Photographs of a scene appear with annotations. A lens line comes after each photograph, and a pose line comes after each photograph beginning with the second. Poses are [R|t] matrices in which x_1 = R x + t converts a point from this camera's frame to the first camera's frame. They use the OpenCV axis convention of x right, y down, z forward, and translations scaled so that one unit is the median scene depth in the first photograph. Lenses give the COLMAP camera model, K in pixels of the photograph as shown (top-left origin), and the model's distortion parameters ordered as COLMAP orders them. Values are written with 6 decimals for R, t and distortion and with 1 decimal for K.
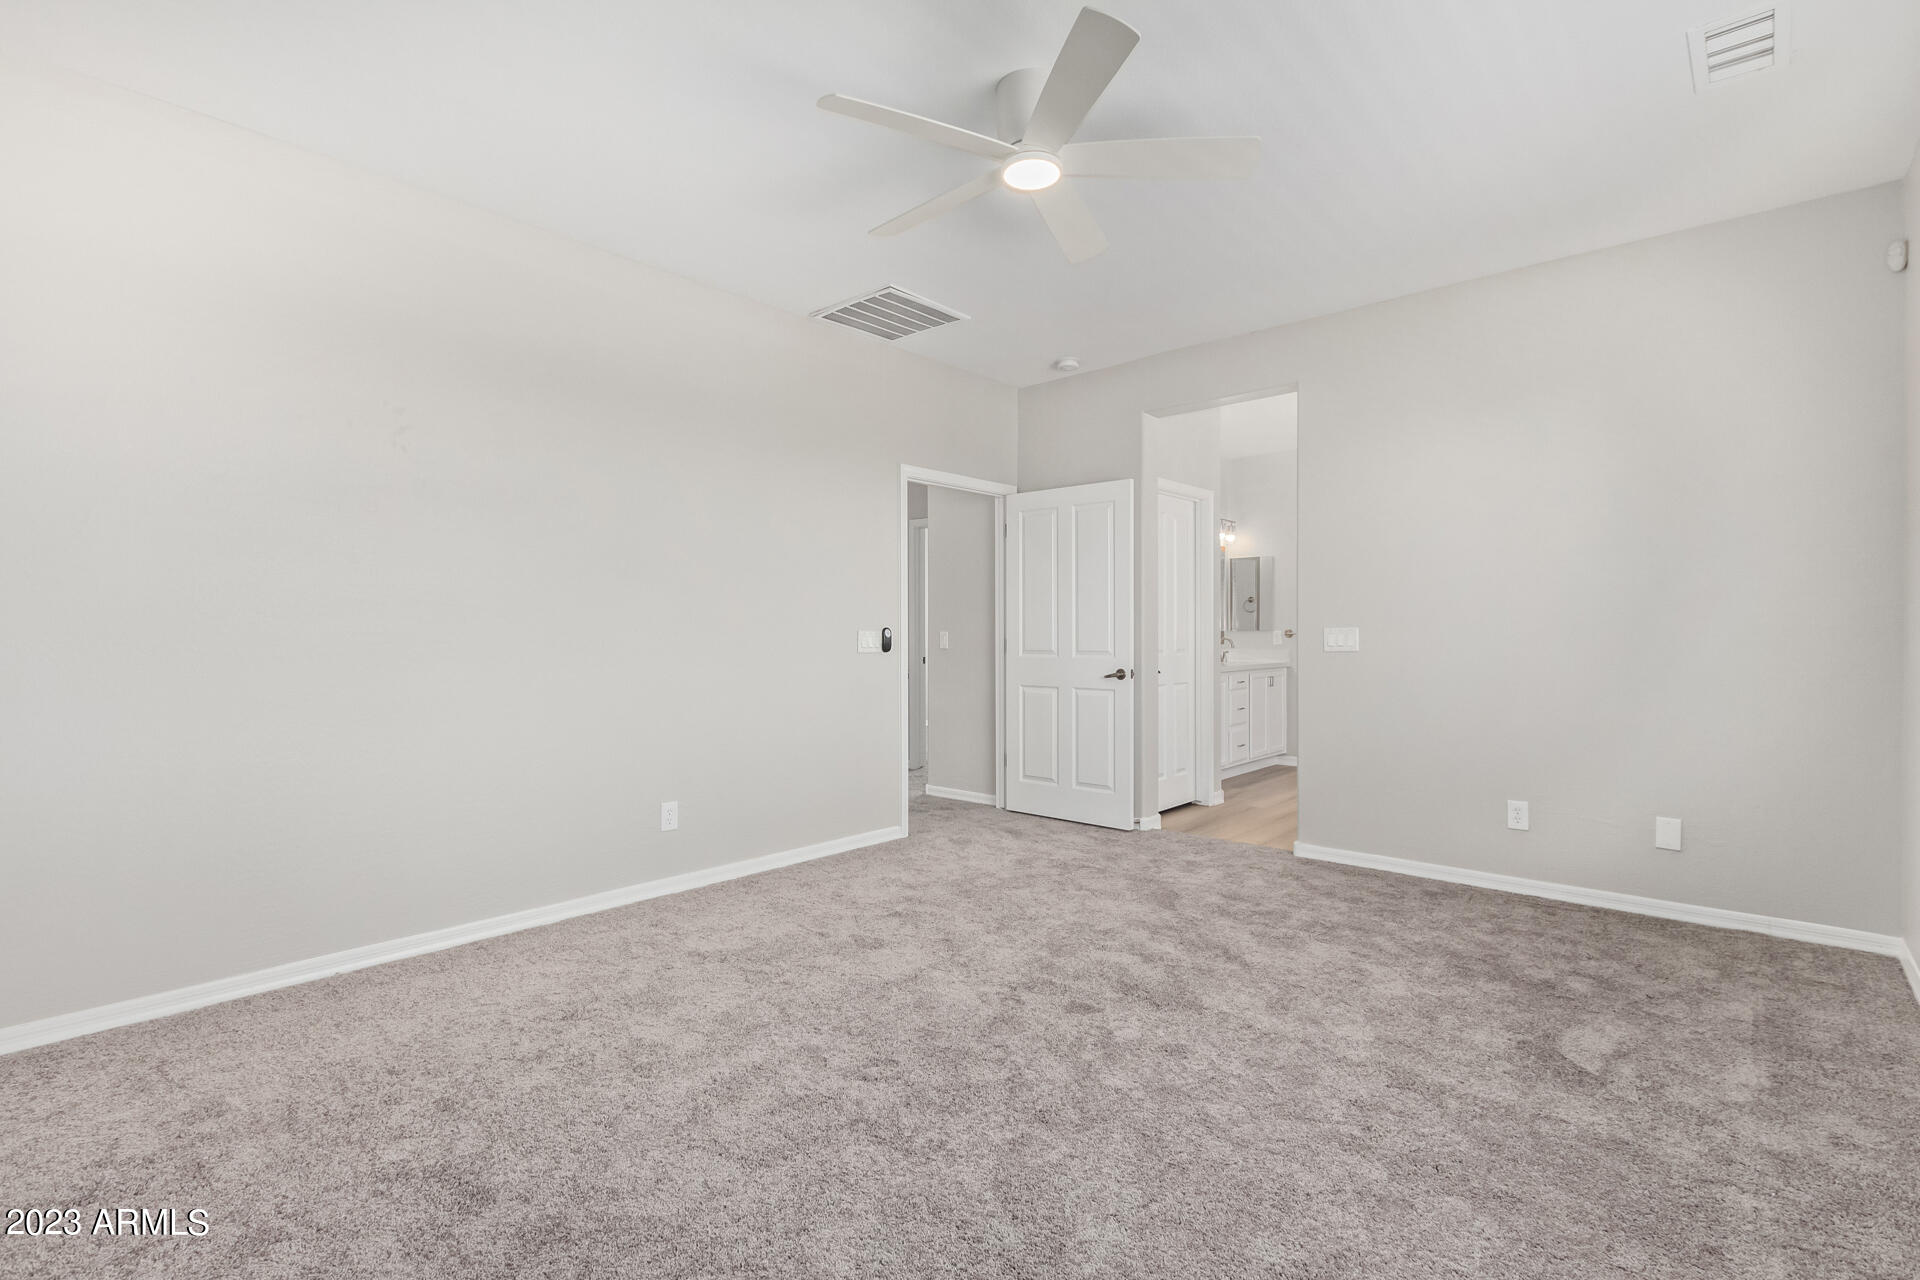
lens RADIAL K [[885.8, 0, 967.1], [0, 885.8, 635.0], [0, 0, 1]] dist [0.003421, -0.001008]
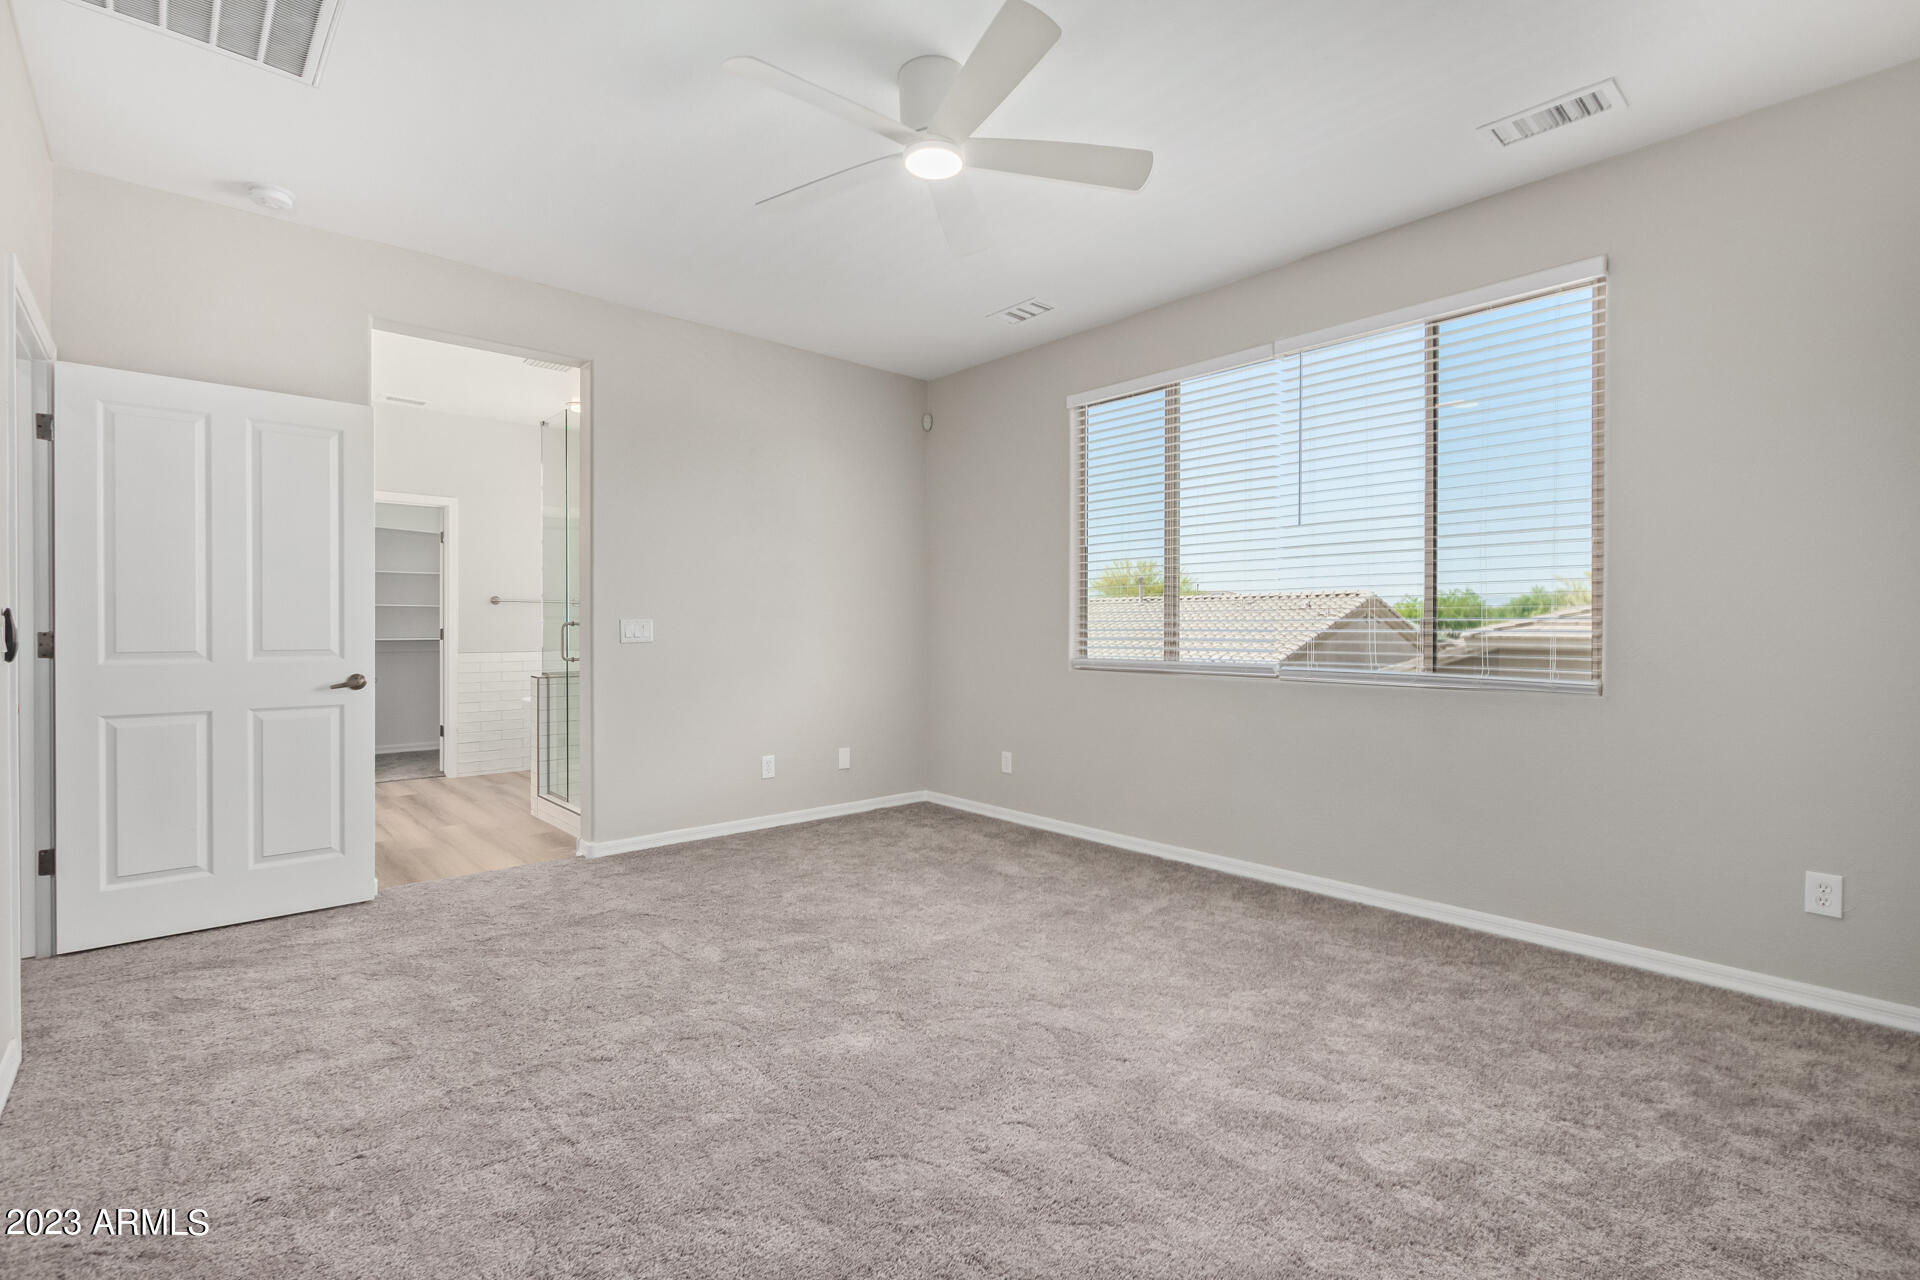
lens RADIAL K [[885.8, 0, 967.0], [0, 885.8, 637.9], [0, 0, 1]] dist [0.003421, -0.001008]
pose [[0.092393, -0.011003, 0.995662, -0.581984], [-0.003275, 0.999930, 0.011354, 0.000138], [-0.995717, -0.004310, 0.092350, 0.552611]]
